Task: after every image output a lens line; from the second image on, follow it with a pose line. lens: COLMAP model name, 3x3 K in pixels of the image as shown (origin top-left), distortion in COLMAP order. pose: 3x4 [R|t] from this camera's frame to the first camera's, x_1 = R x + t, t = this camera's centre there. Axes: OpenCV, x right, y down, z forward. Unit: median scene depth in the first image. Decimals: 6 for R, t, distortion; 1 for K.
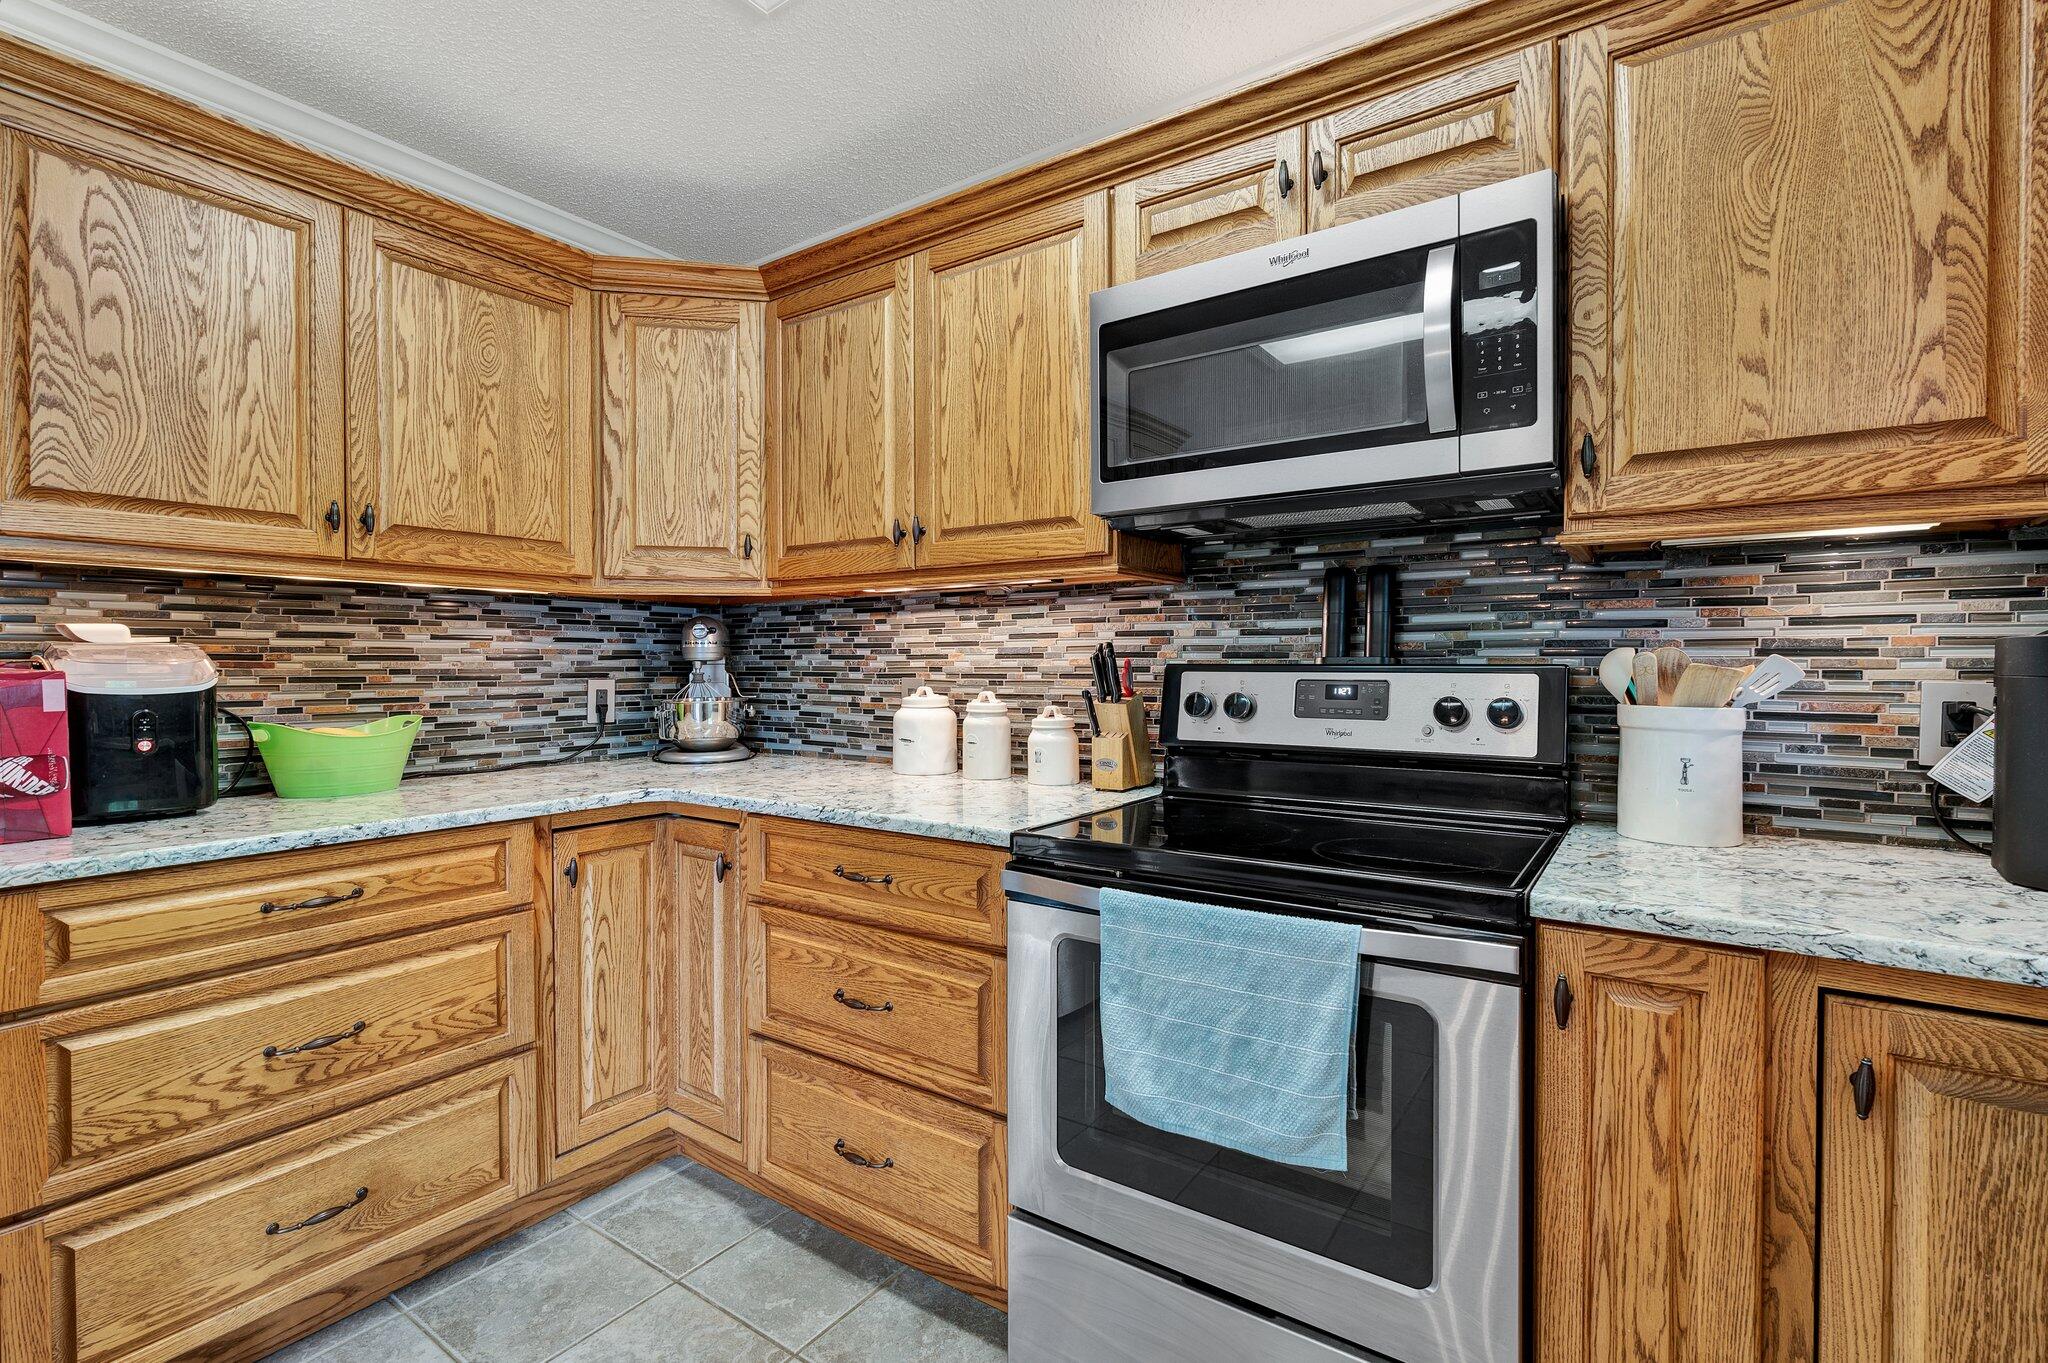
lens RADIAL K [[934.2, 0, 1022.7], [0, 934.2, 673.9], [0, 0, 1]] dist [-0.005030, 0.002285]
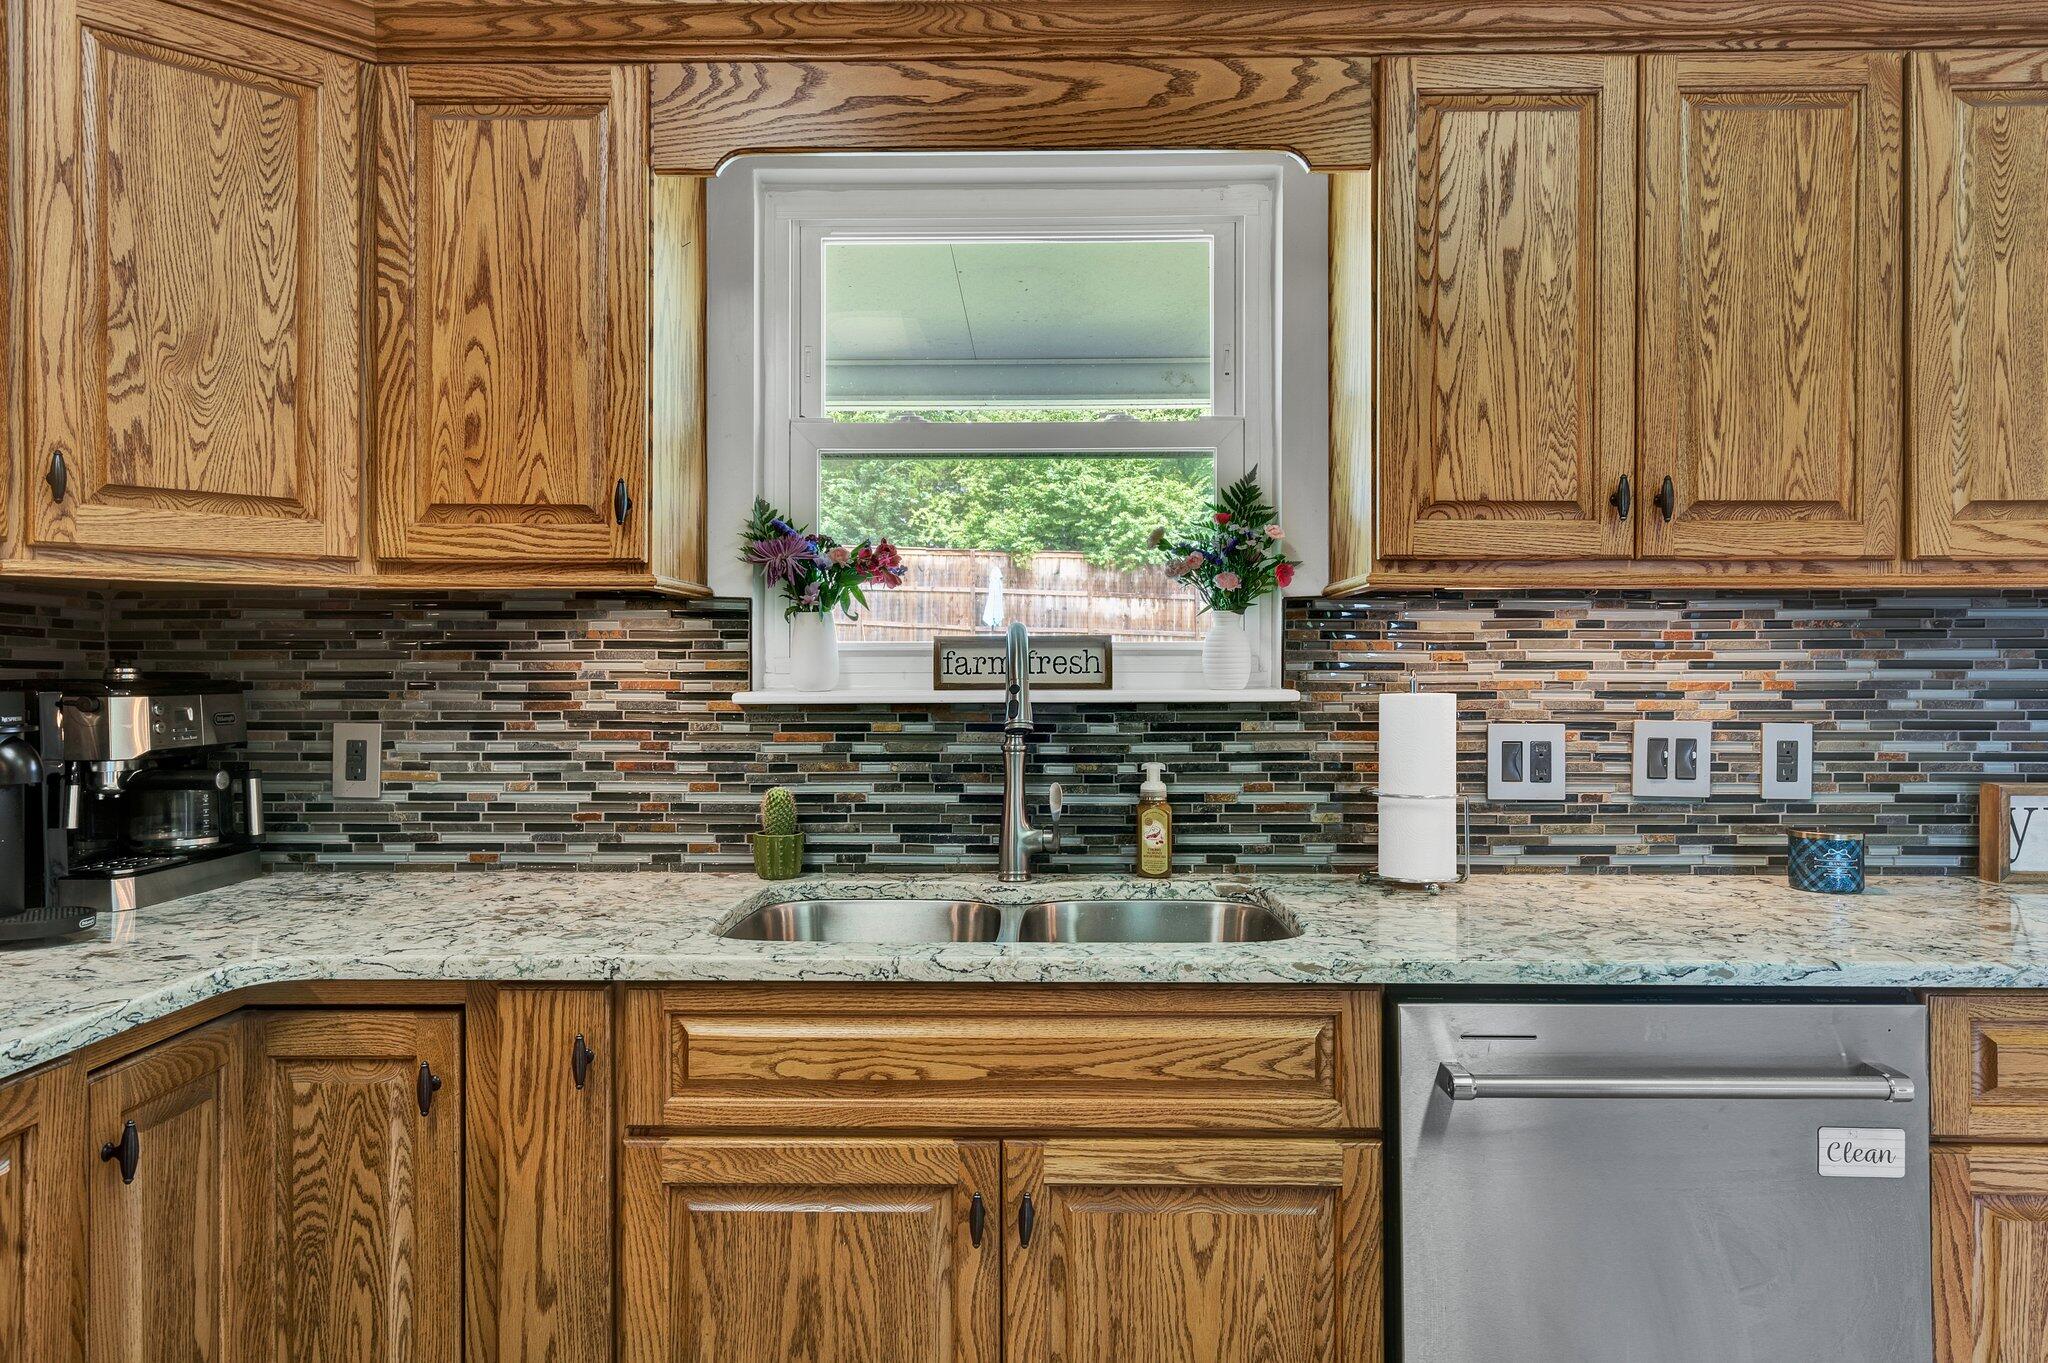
lens RADIAL K [[1340.3, 0, 1033.0], [0, 1340.3, 666.5], [0, 0, 1]] dist [0.004132, 0.002859]
pose [[-0.555709, 0.002120, 0.831374, -0.477690], [0.011946, 0.999914, 0.005435, -0.041905], [-0.831291, 0.012952, -0.555686, 0.559642]]
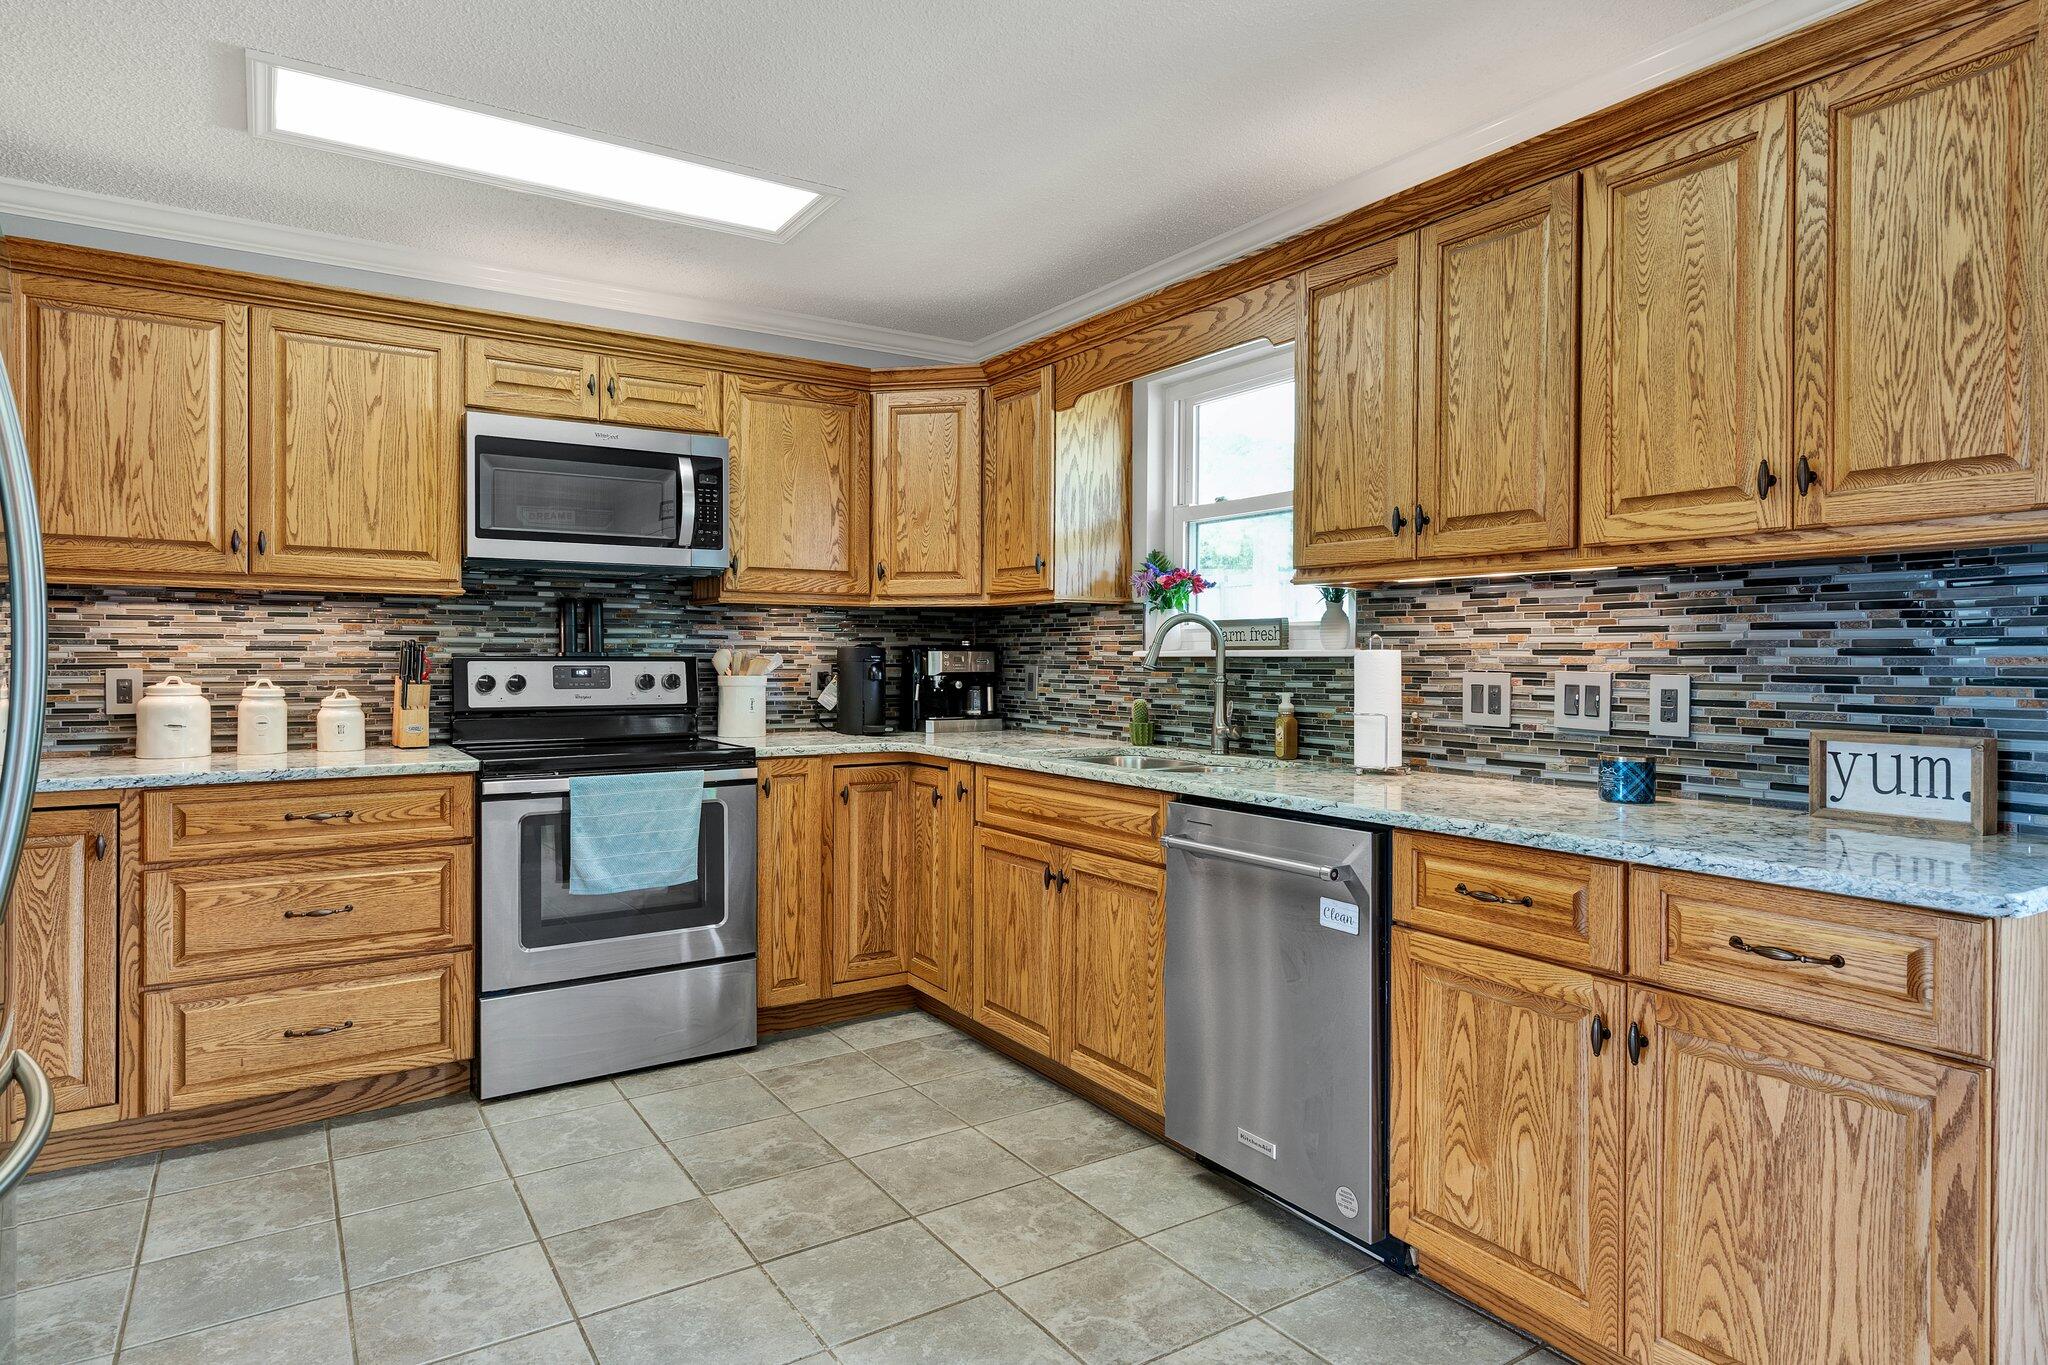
lens RADIAL K [[1167.5, 0, 1031.5], [0, 1167.5, 662.5], [0, 0, 1]] dist [0.007647, 0.000691]
pose [[0.370201, -0.001970, 0.928950, -1.386062], [0.007399, 0.999972, -0.000828, 0.008824], [-0.928922, 0.007180, 0.370205, -0.564488]]
